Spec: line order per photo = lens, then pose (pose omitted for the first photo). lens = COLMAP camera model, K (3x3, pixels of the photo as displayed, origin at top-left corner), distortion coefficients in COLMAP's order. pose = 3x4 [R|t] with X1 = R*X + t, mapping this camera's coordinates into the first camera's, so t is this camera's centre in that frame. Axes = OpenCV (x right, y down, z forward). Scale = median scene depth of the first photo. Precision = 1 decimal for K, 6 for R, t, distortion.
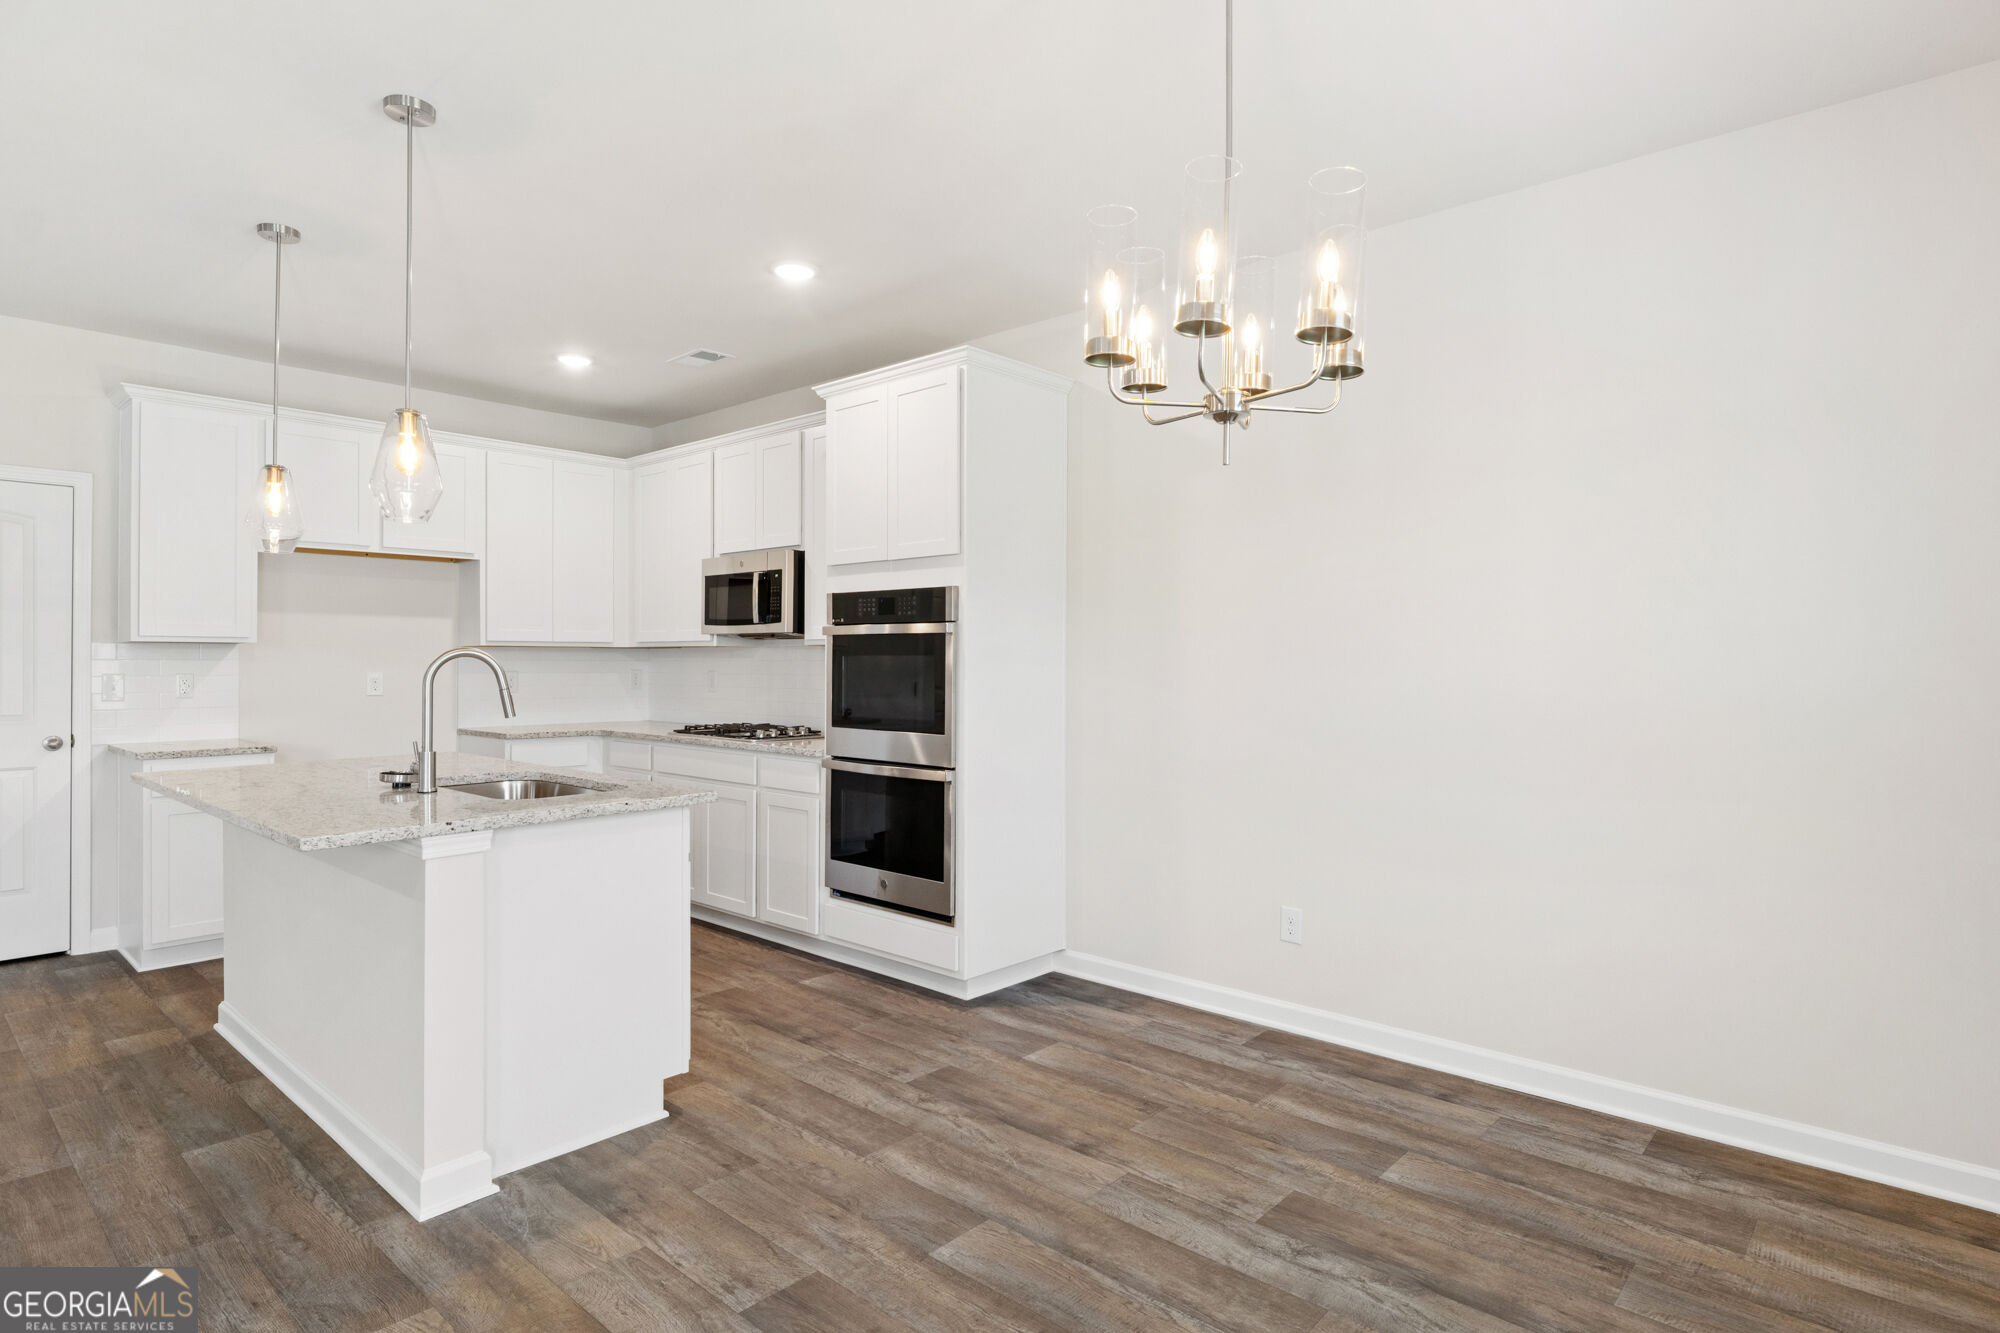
lens RADIAL K [[1062.1, 0, 1000.7], [0, 1062.1, 659.0], [0, 0, 1]] dist [-0.010256, 0.000366]
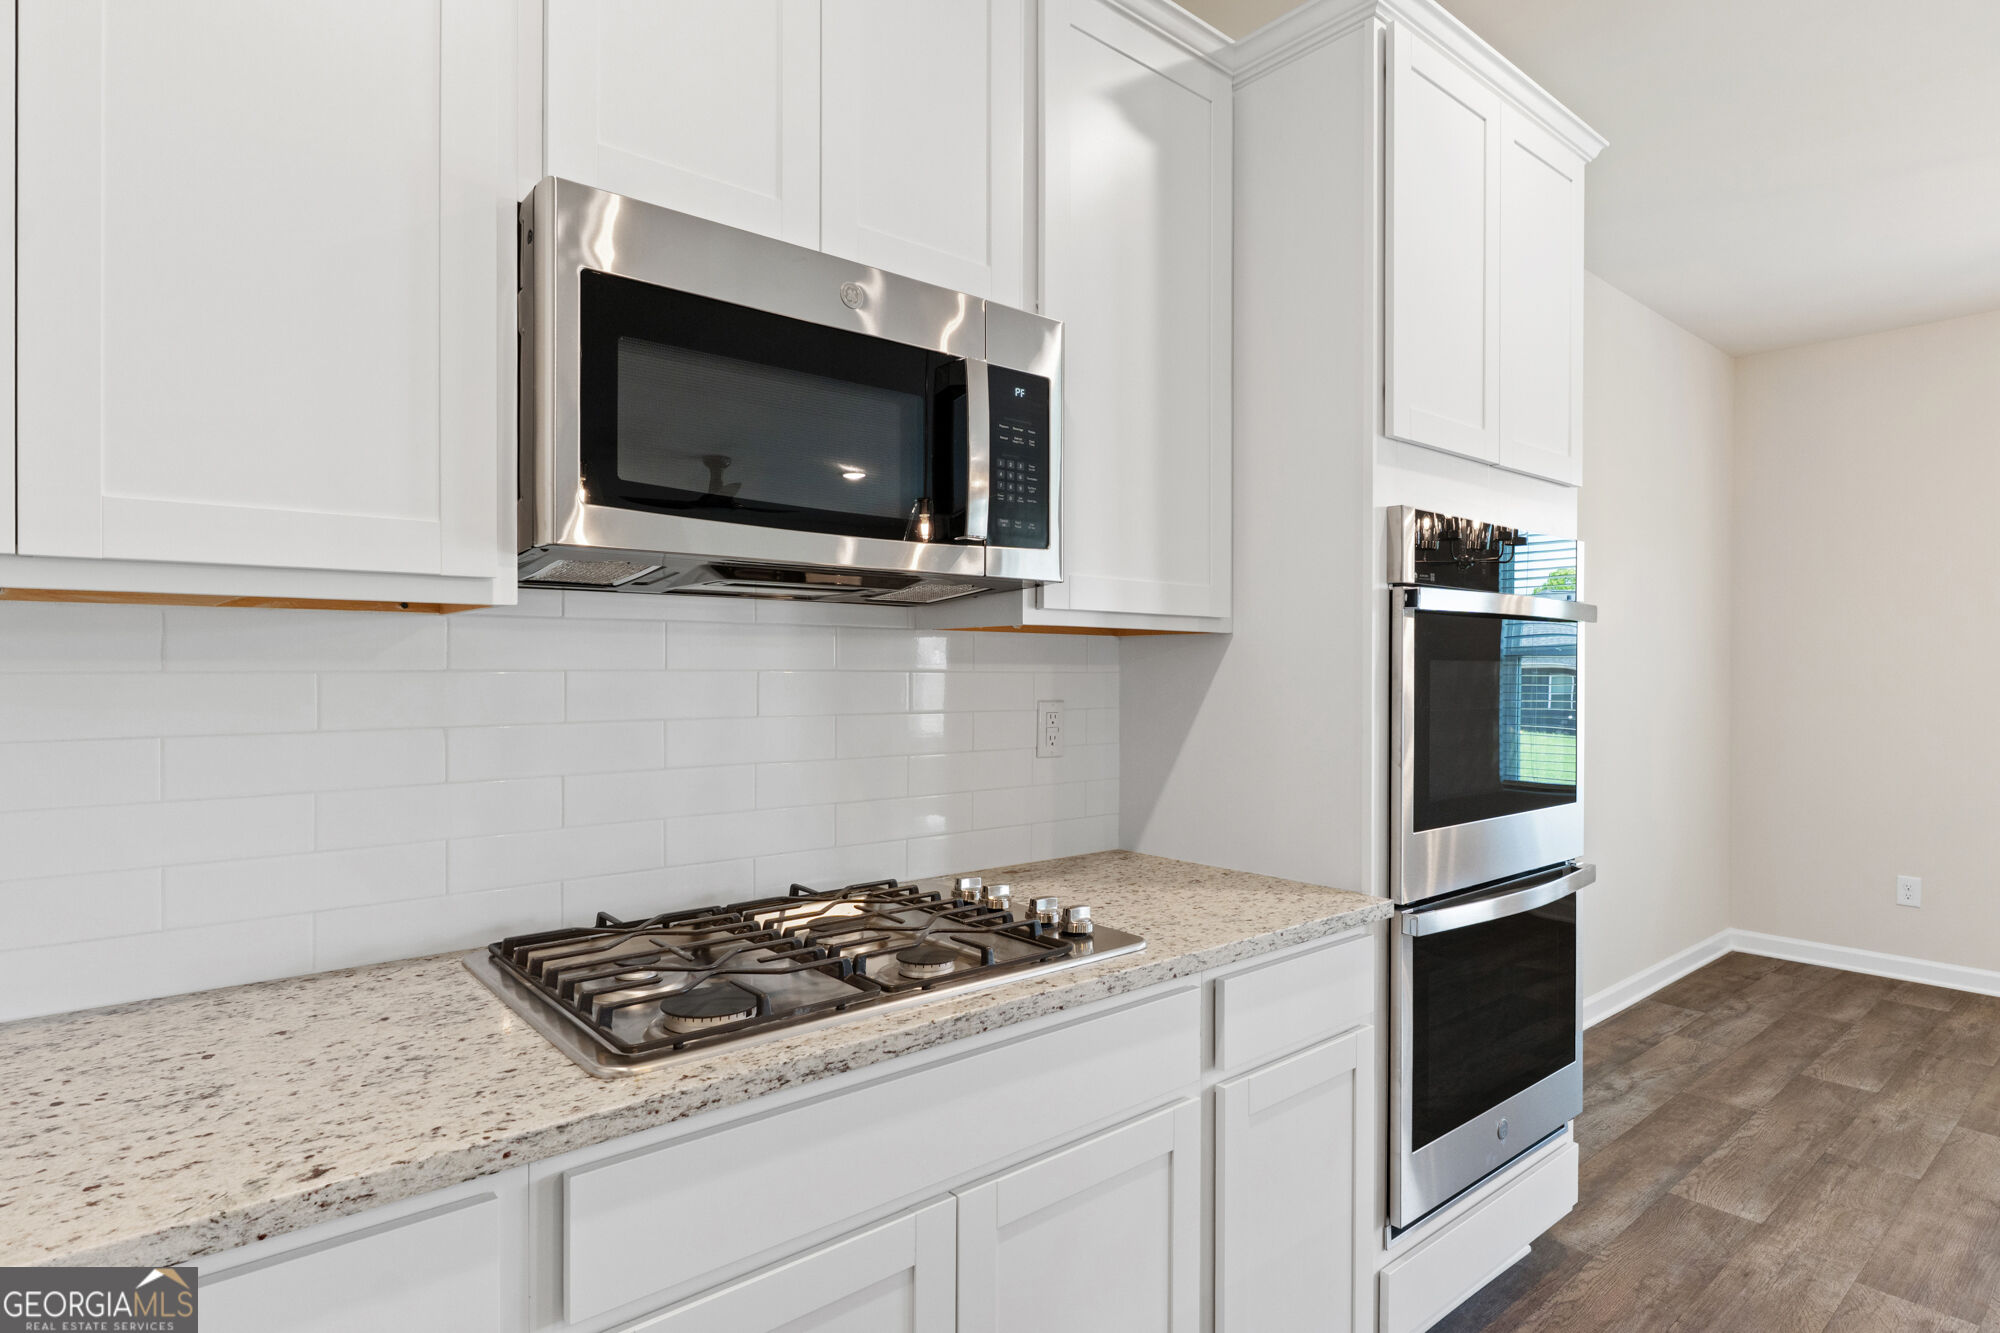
lens RADIAL K [[1062.1, 0, 1000.7], [0, 1062.1, 659.0], [0, 0, 1]] dist [-0.010256, 0.000366]
pose [[0.133297, 0.000718, 0.991076, -0.836665], [-0.007977, 0.999968, 0.000349, -0.003939], [-0.991044, -0.007952, 0.133299, 1.566002]]
